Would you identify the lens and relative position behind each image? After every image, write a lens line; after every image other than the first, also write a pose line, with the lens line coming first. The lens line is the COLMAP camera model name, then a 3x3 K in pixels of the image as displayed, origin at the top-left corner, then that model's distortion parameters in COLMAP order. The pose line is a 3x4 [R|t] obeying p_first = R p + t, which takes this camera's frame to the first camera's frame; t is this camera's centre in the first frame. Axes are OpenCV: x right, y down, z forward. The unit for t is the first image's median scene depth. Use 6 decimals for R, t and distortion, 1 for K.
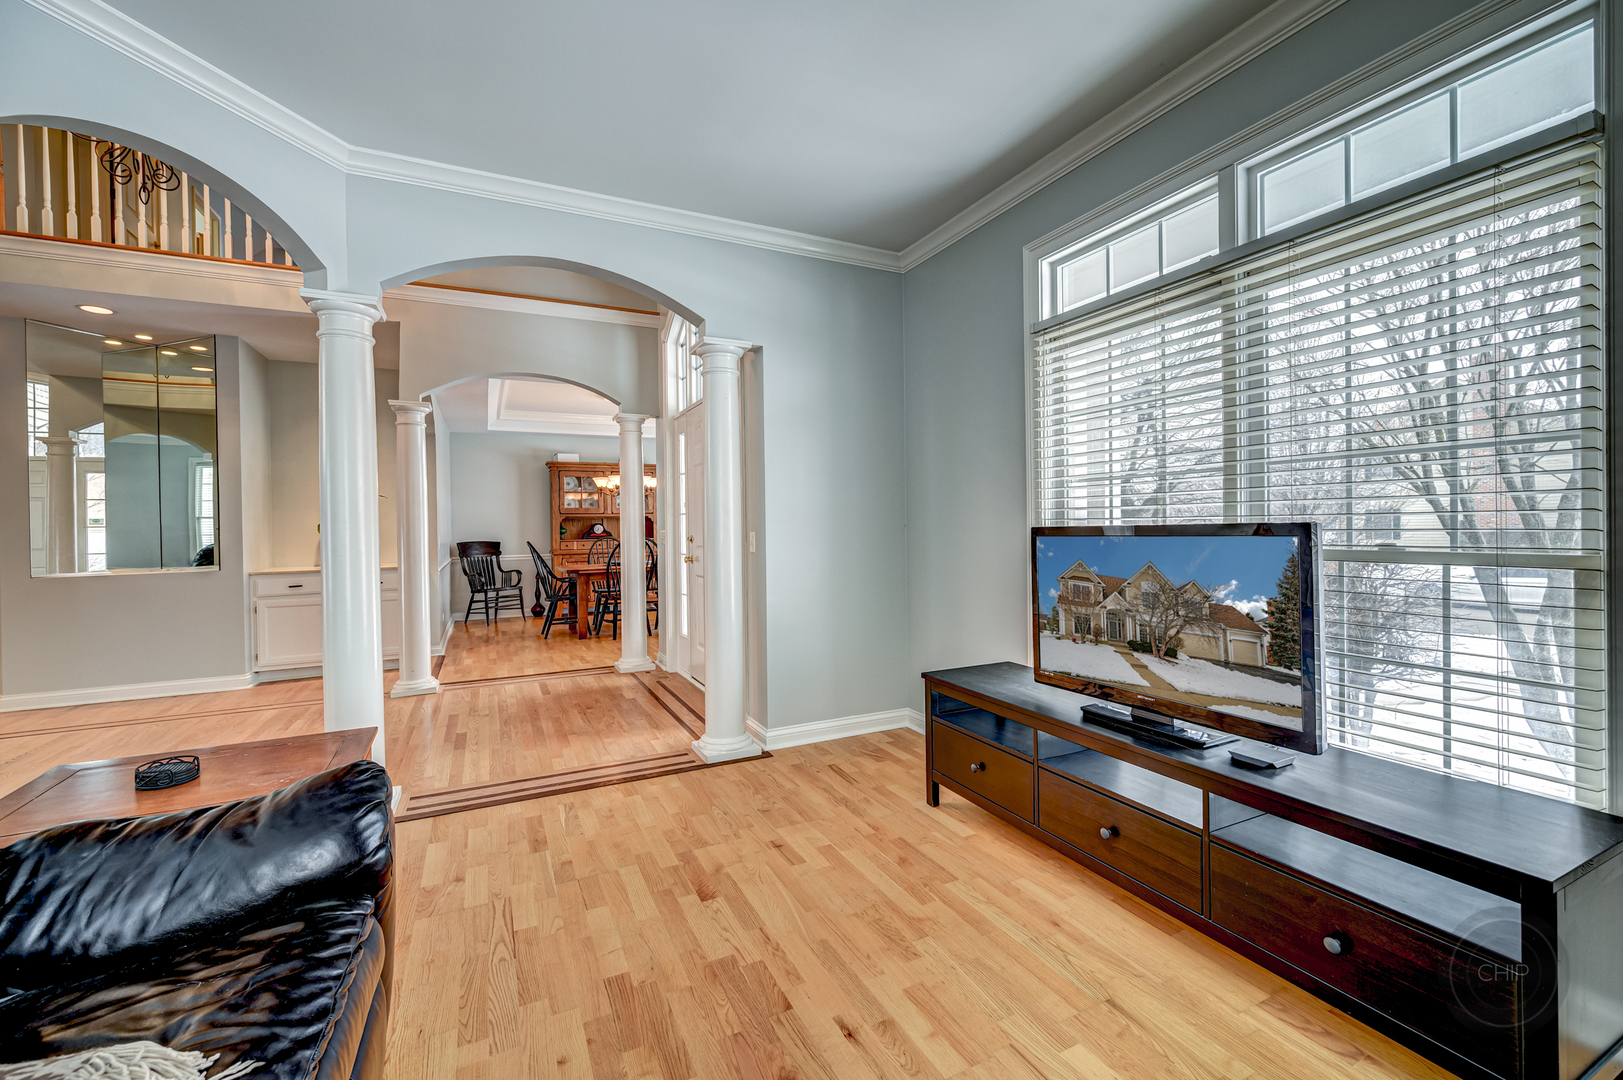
lens RADIAL K [[660.1, 0, 810.7], [0, 660.1, 526.9], [0, 0, 1]] dist [0.001502, -0.000607]
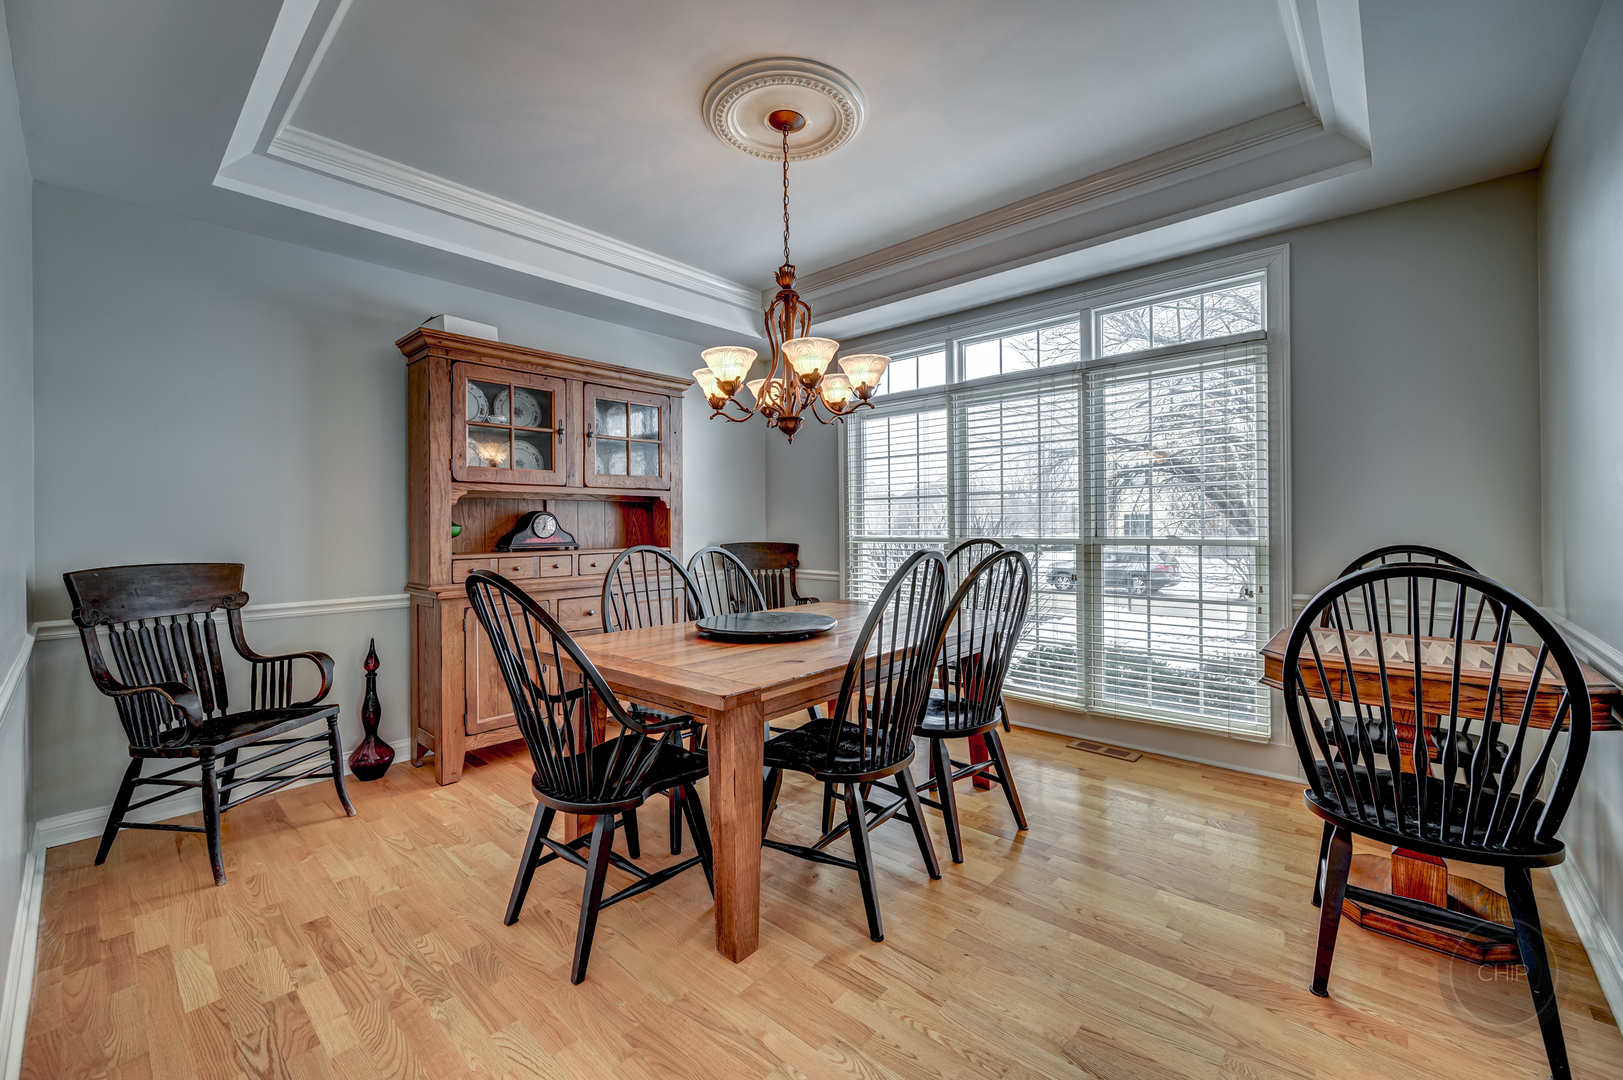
lens RADIAL K [[660.1, 0, 806.2], [0, 660.1, 528.1], [0, 0, 1]] dist [0.001502, -0.000607]
pose [[0.931423, 0.007427, 0.363864, -0.346776], [-0.008126, 0.999967, 0.000392, 0.003551], [-0.363849, -0.003321, 0.931452, 0.630516]]
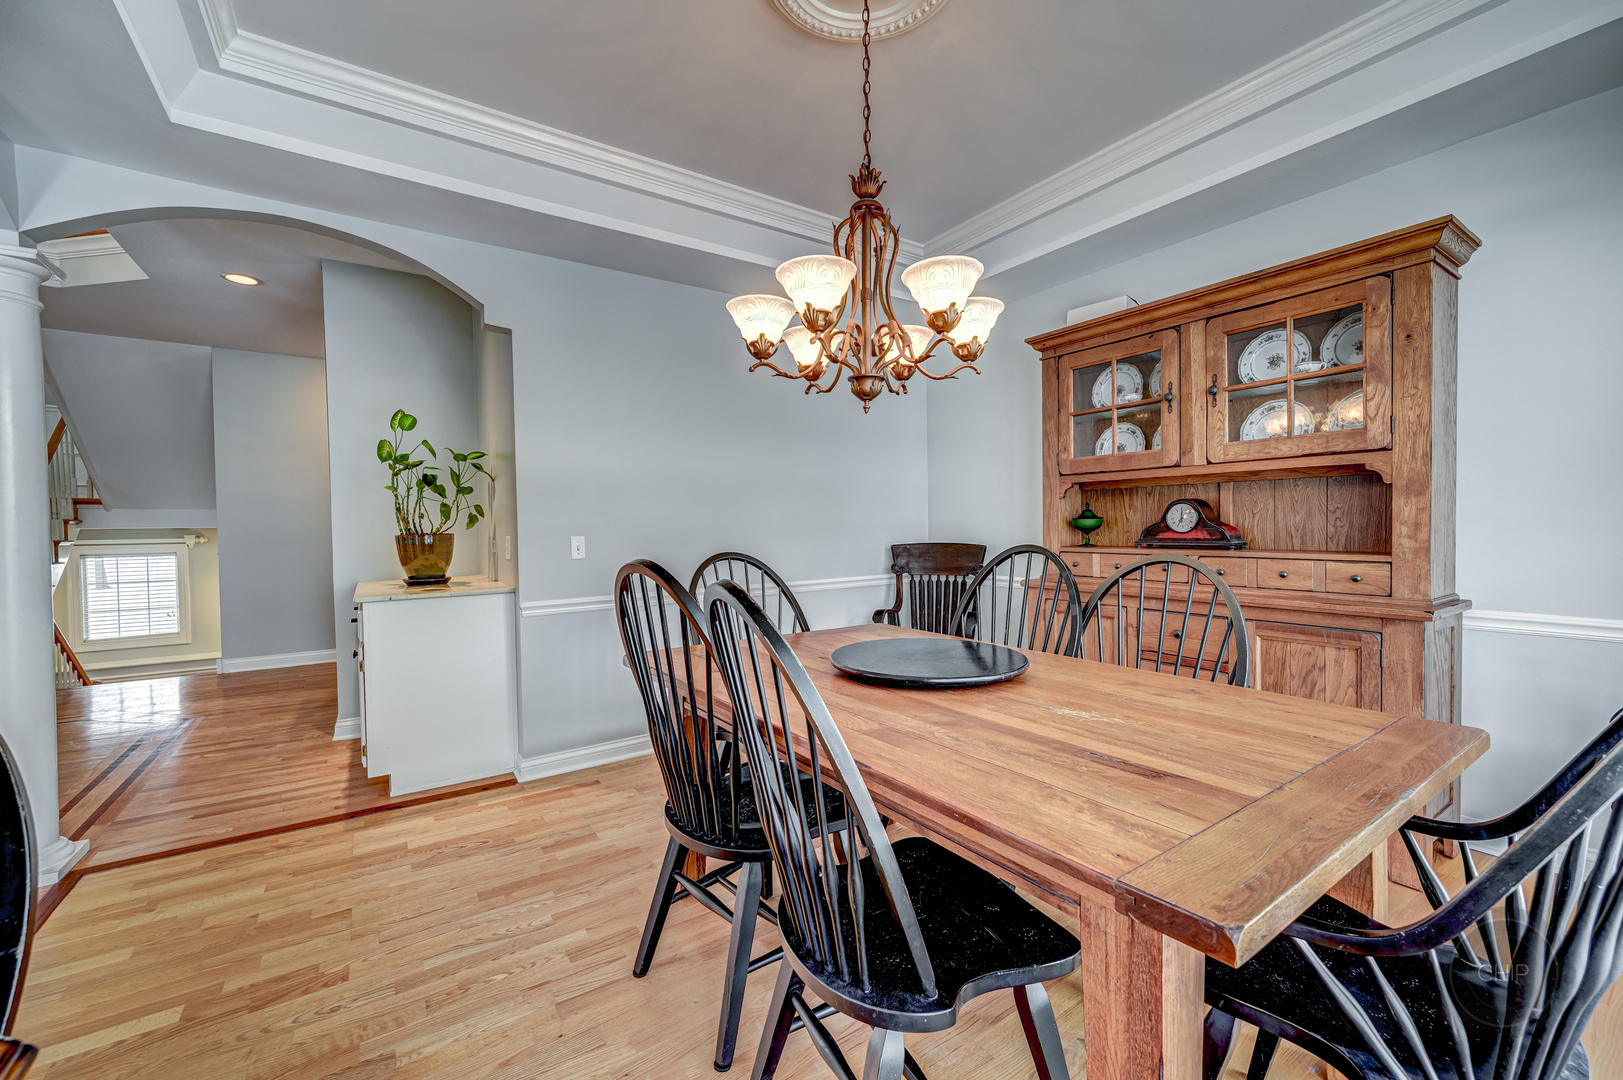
lens RADIAL K [[660.1, 0, 817.0], [0, 660.1, 536.6], [0, 0, 1]] dist [0.001502, -0.000607]
pose [[0.134675, 0.033108, -0.990337, -0.040514], [0.010397, 0.999339, 0.034823, -0.000279], [0.990835, -0.014986, 0.134242, 0.857293]]
